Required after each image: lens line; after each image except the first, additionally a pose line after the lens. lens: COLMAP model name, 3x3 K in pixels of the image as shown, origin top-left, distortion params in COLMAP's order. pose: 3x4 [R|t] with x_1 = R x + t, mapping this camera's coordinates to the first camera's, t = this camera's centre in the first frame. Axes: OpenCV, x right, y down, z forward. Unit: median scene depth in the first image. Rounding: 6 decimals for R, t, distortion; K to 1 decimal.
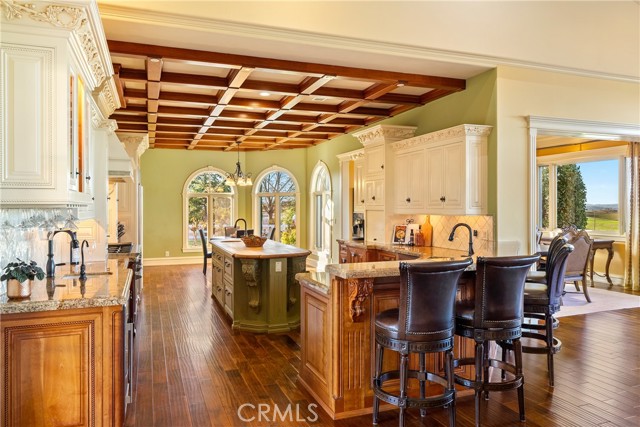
lens RADIAL K [[457.6, 0, 320.0], [0, 457.6, 213.5], [0, 0, 1]] dist [-0.006344, -0.001303]
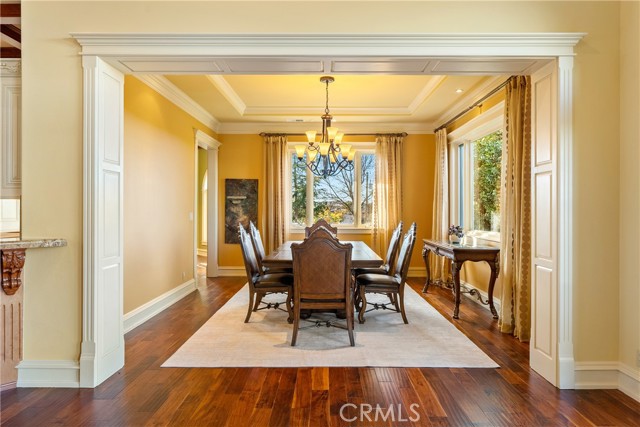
lens RADIAL K [[389.7, 0, 320.0], [0, 389.7, 213.5], [0, 0, 1]] dist [-0.000672, -0.000625]
pose [[0.931942, 0.008803, -0.362500, 0.648379], [-0.010603, 0.999939, -0.002975, 0.015583], [0.362452, 0.006616, 0.931979, 0.432067]]
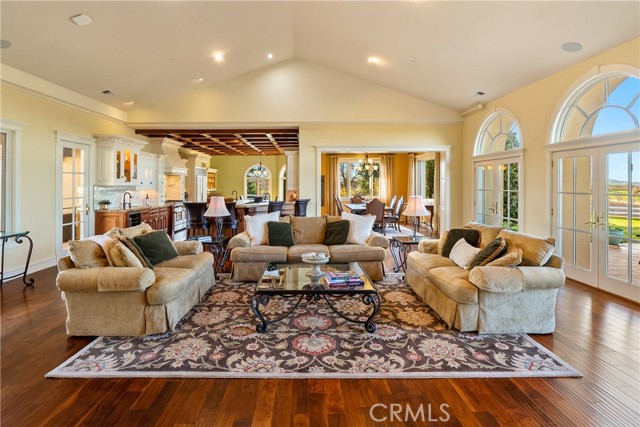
lens RADIAL K [[339.7, 0, 304.3], [0, 339.7, 183.2], [0, 0, 1]] dist [-0.005722, -0.000757]
pose [[0.935864, 0.002341, -0.352355, 0.679268], [-0.007495, 0.999884, -0.013265, -0.004096], [0.352283, 0.015055, 0.935773, -0.396290]]
